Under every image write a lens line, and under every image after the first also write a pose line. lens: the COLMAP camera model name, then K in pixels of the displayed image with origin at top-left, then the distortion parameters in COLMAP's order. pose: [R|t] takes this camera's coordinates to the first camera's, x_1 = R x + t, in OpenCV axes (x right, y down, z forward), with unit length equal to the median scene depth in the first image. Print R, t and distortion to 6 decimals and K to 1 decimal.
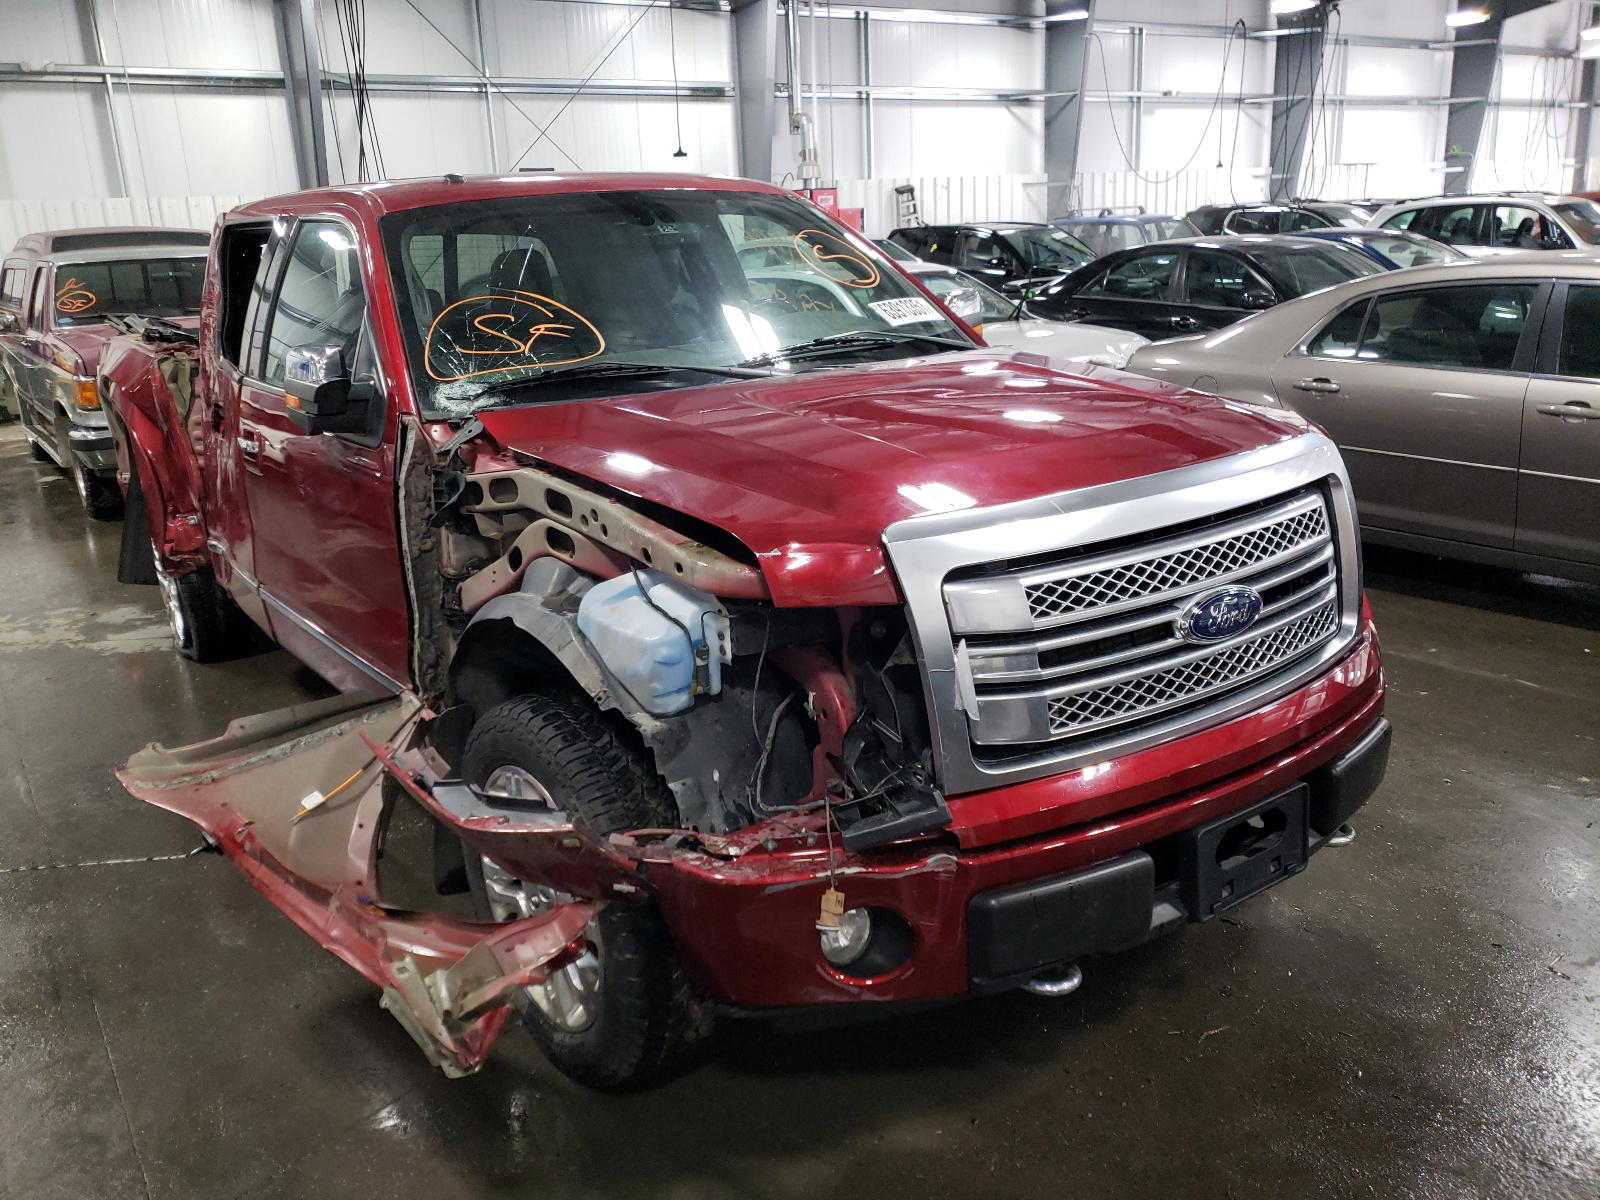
lens RADIAL K [[1293.7, 0, 803.6], [0, 1293.7, 567.1], [0, 0, 1]] dist [0.104823, -0.199871]
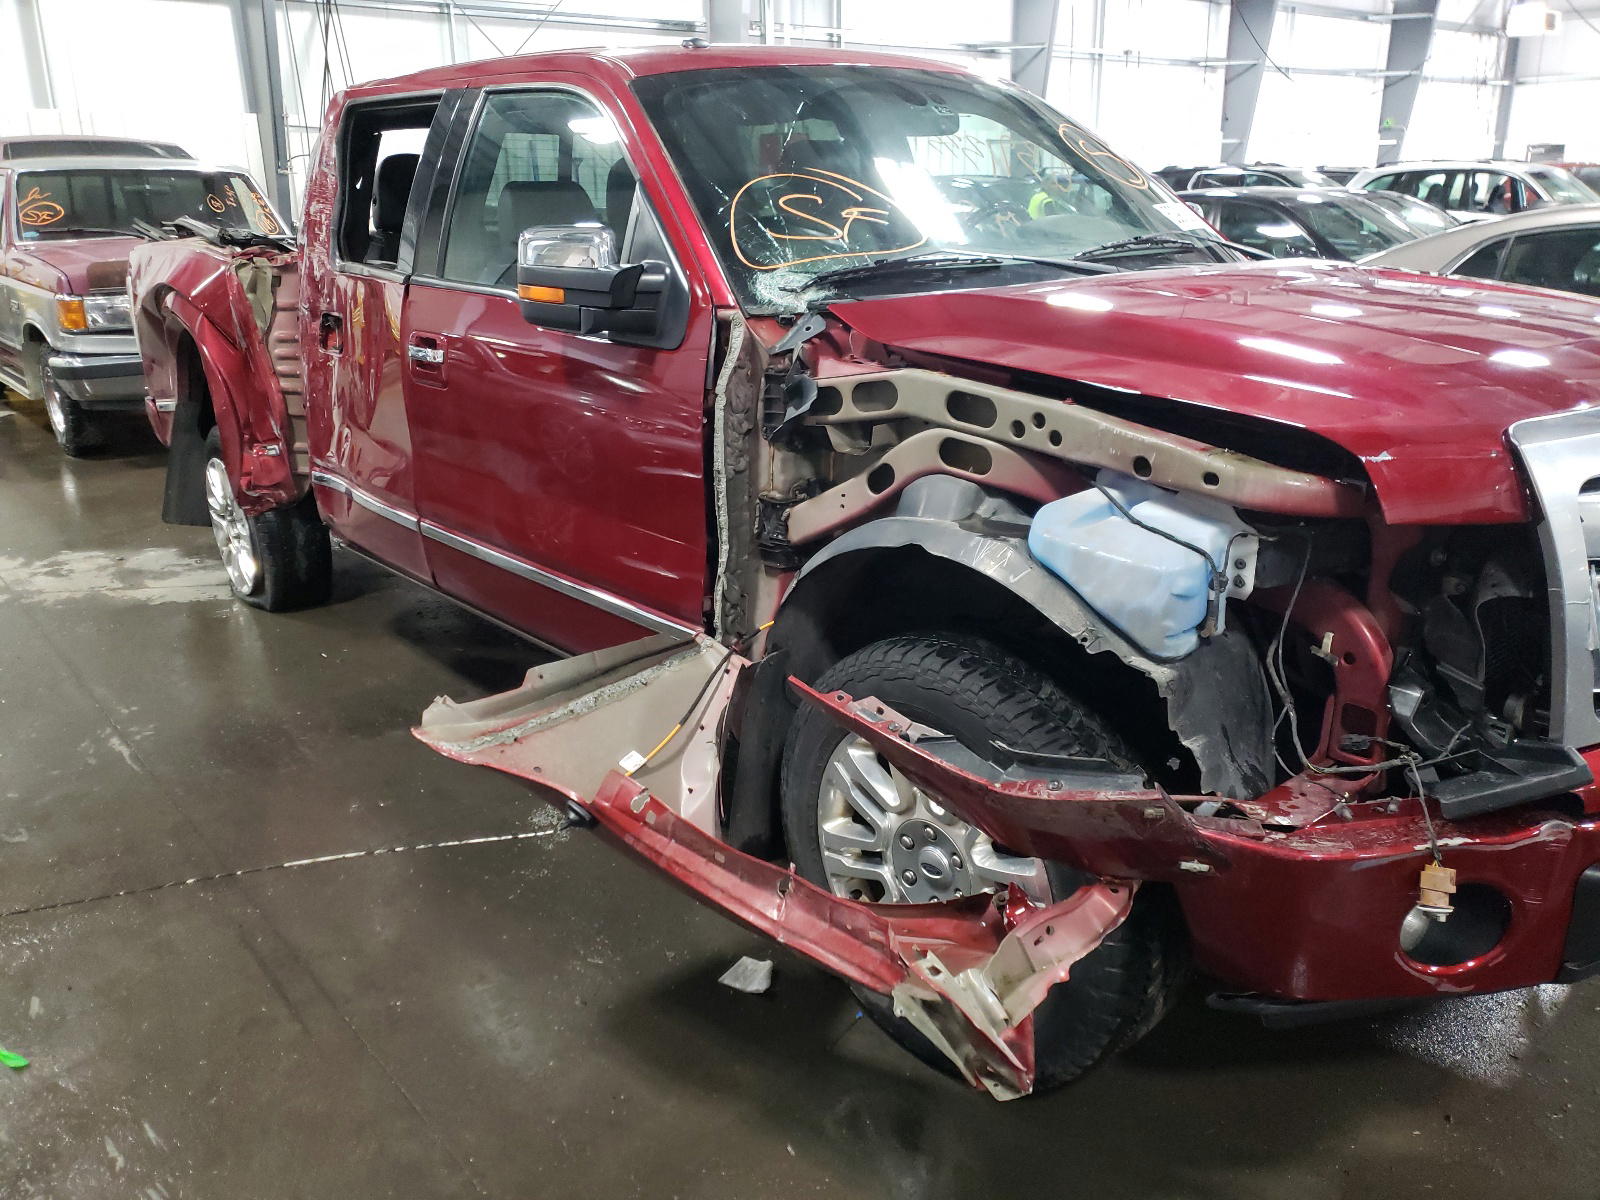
lens RADIAL K [[1235.0, 0, 742.6], [0, 1235.0, 592.7], [0, 0, 1]] dist [0.086828, -0.128101]
pose [[0.994518, 0.001782, 0.104548, -0.375652], [-0.006683, 0.998894, 0.046547, 0.029560], [-0.104350, -0.046990, 0.993430, 0.193107]]
